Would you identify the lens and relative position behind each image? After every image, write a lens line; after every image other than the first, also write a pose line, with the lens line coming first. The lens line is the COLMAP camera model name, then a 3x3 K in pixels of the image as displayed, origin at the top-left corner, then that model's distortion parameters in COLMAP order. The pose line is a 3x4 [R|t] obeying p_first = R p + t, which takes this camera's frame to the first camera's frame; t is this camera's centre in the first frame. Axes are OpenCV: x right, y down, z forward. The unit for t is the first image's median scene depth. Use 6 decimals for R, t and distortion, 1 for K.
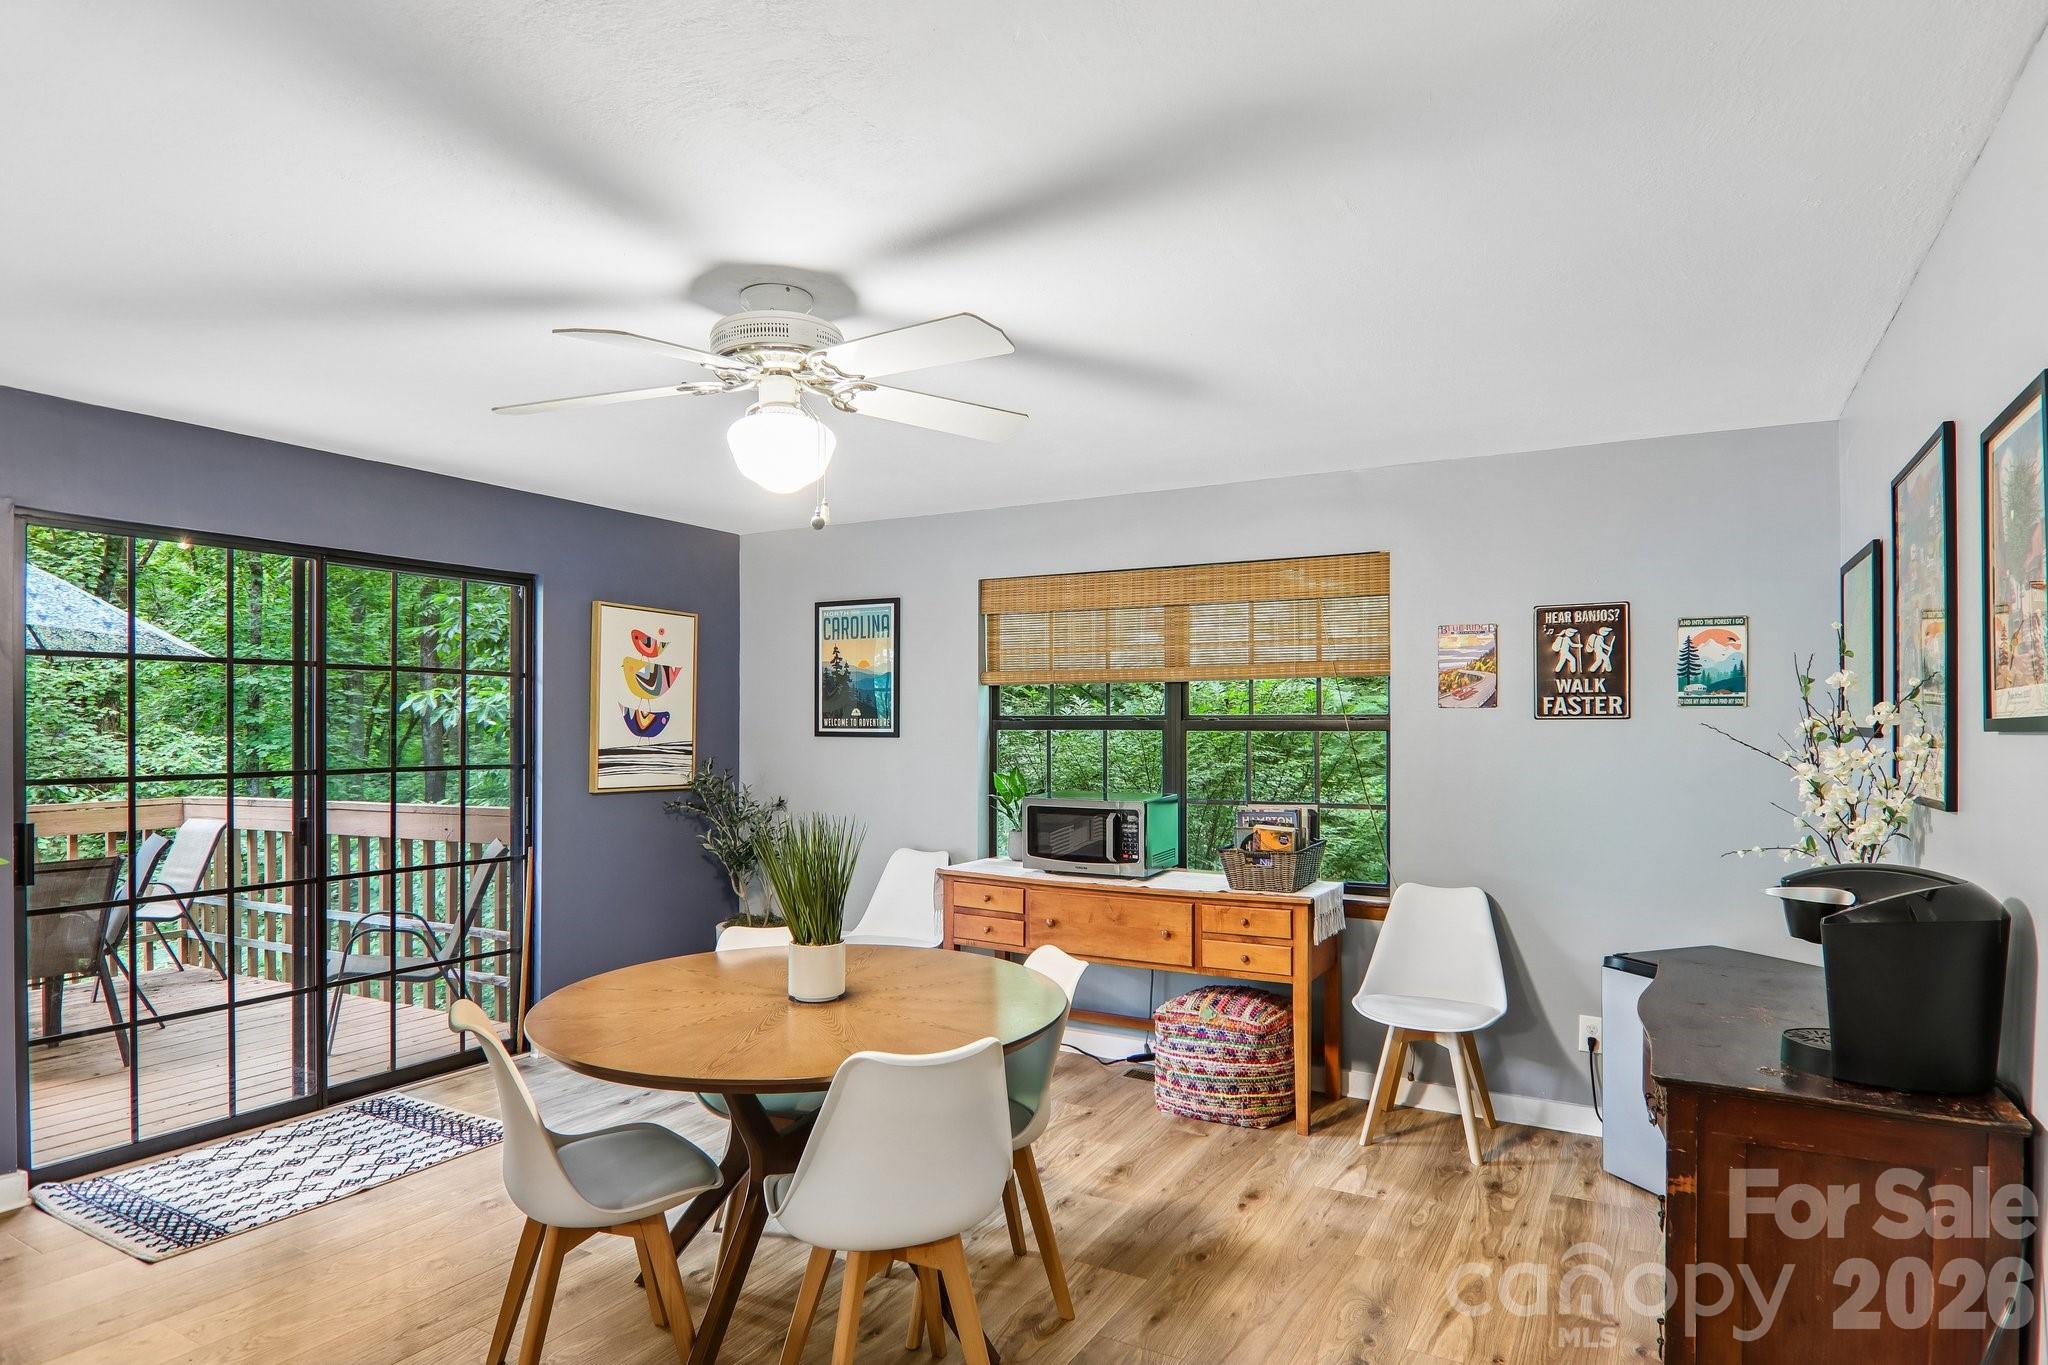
lens RADIAL K [[1138.7, 0, 1024.8], [0, 1138.7, 722.1], [0, 0, 1]] dist [0.005123, -0.021003]
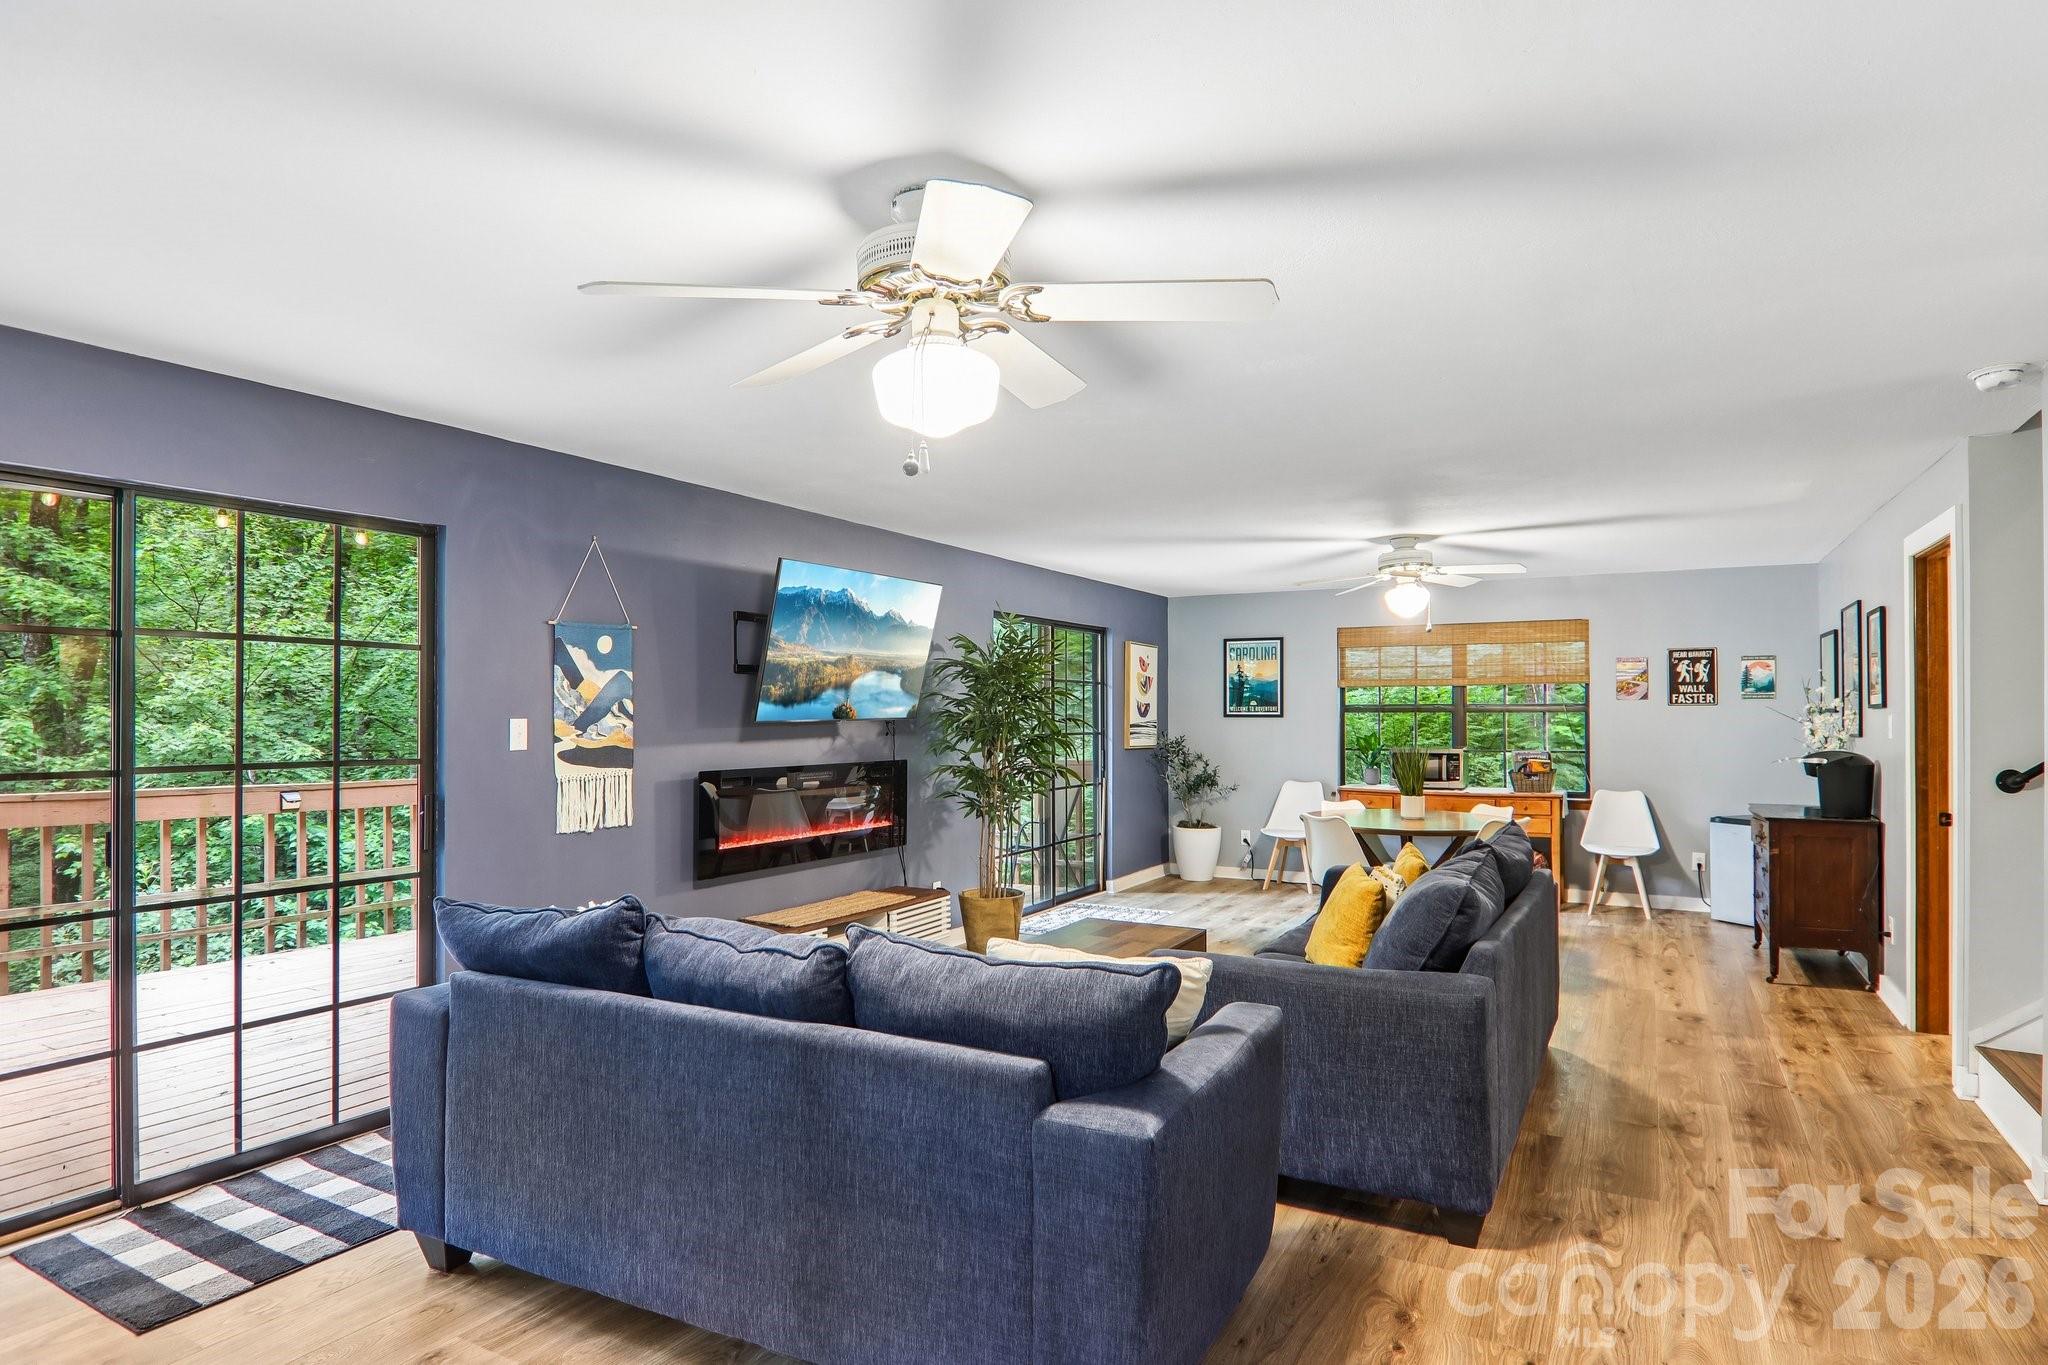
lens RADIAL K [[1123.4, 0, 1025.6], [0, 1123.4, 705.9], [0, 0, 1]] dist [0.000083, -0.020991]
pose [[0.999960, -0.003624, 0.008141, -0.699562], [0.003662, 0.999983, -0.004629, 0.003194], [-0.008124, 0.004659, 0.999956, -0.960733]]
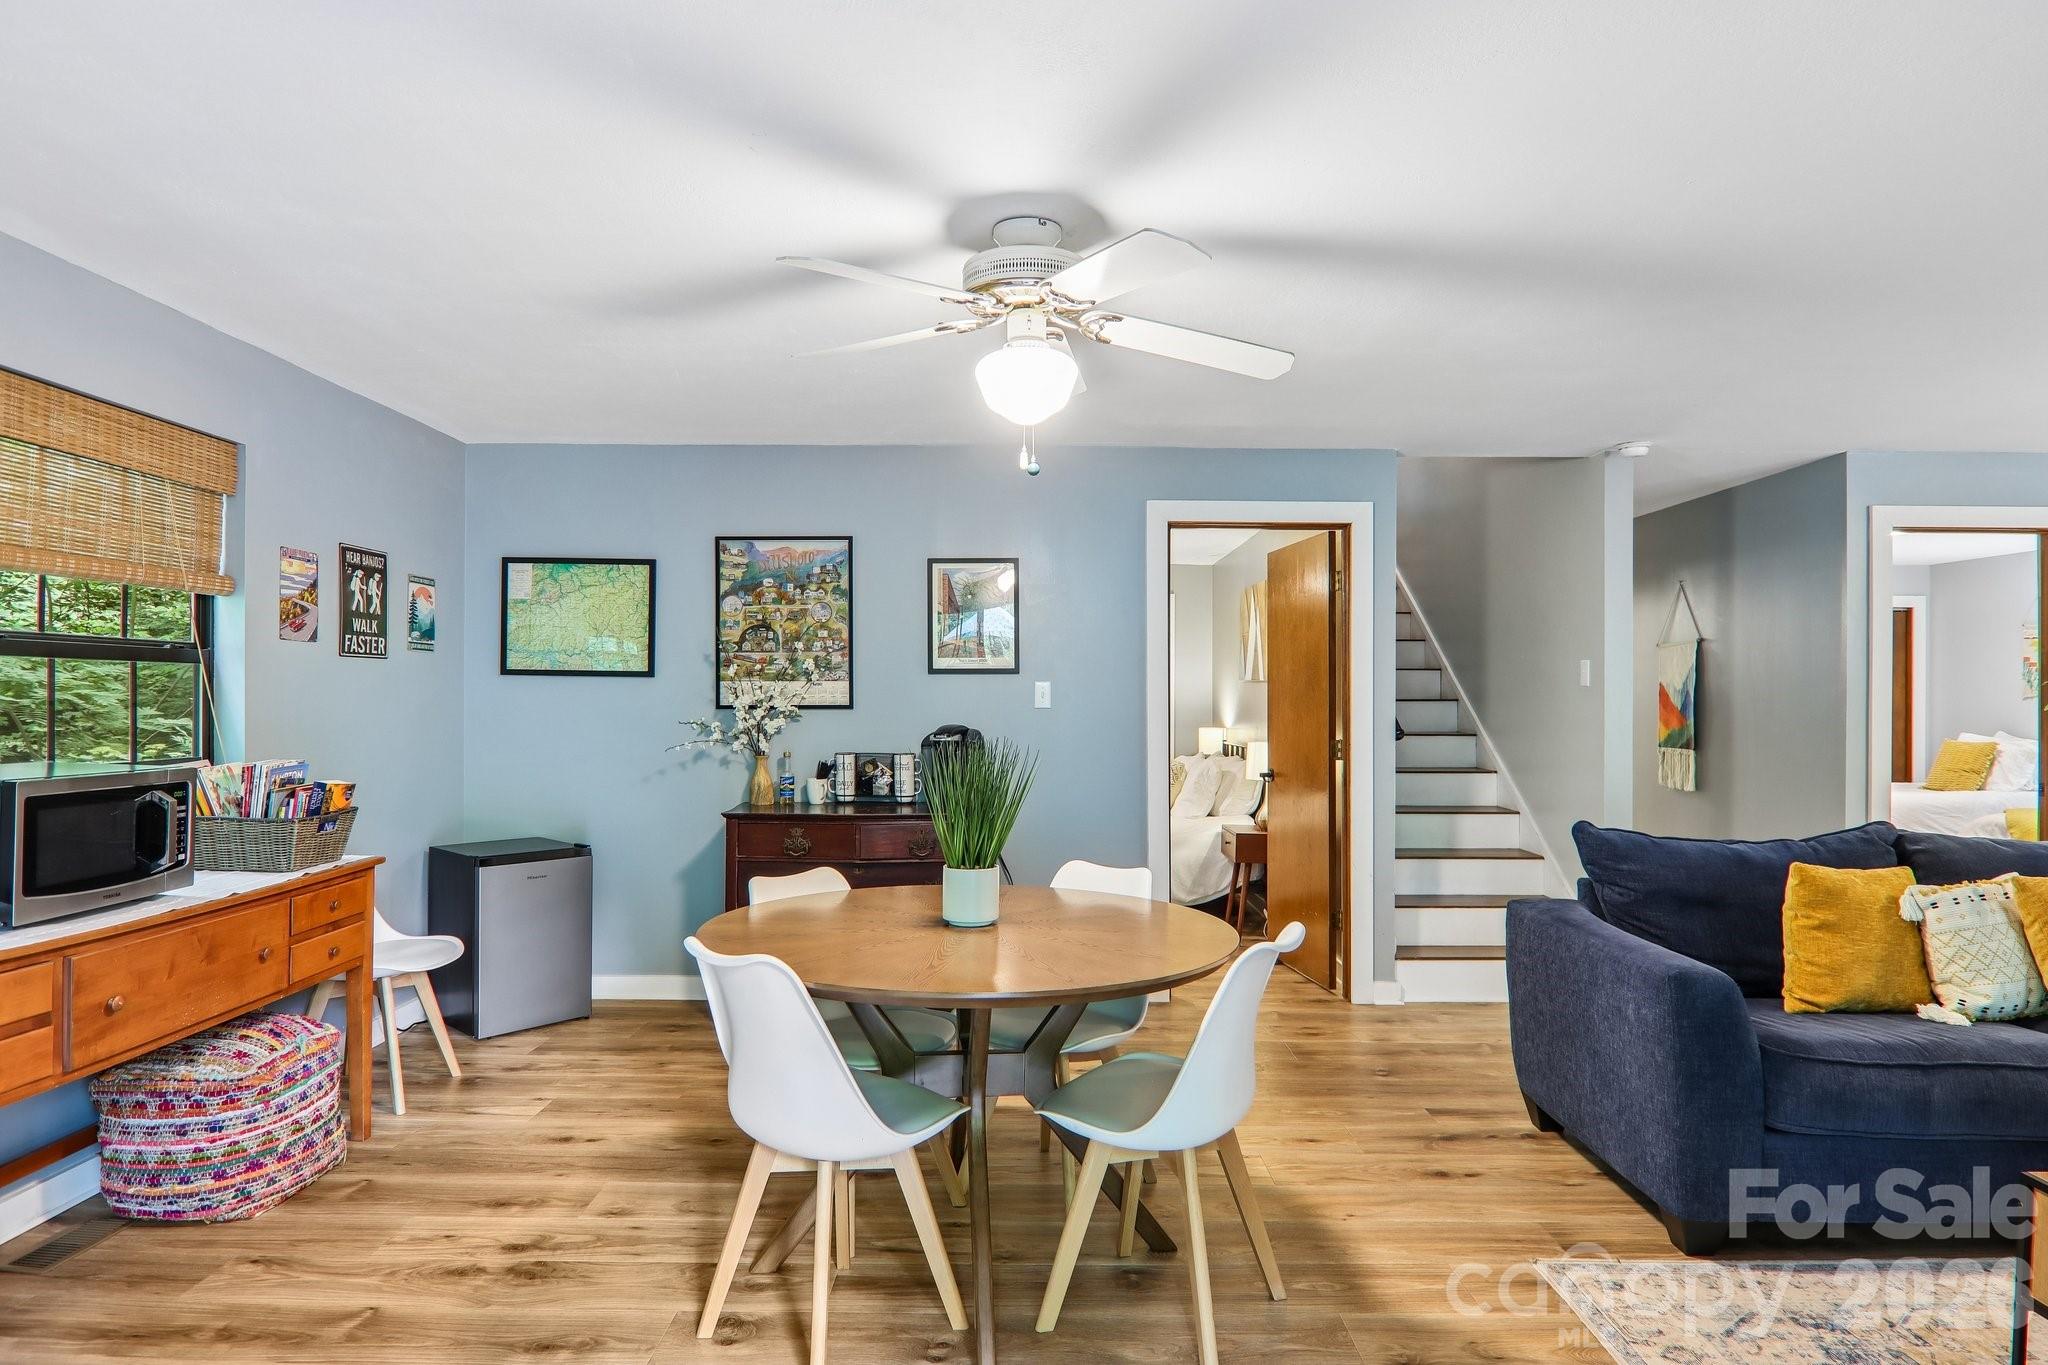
lens RADIAL K [[1138.7, 0, 1024.8], [0, 1138.7, 722.1], [0, 0, 1]] dist [0.005123, -0.021003]
pose [[-0.493765, -0.026365, 0.869196, -0.725575], [-0.016945, 0.999642, 0.020696, 0.024683], [-0.869430, -0.004510, -0.494035, 0.985257]]
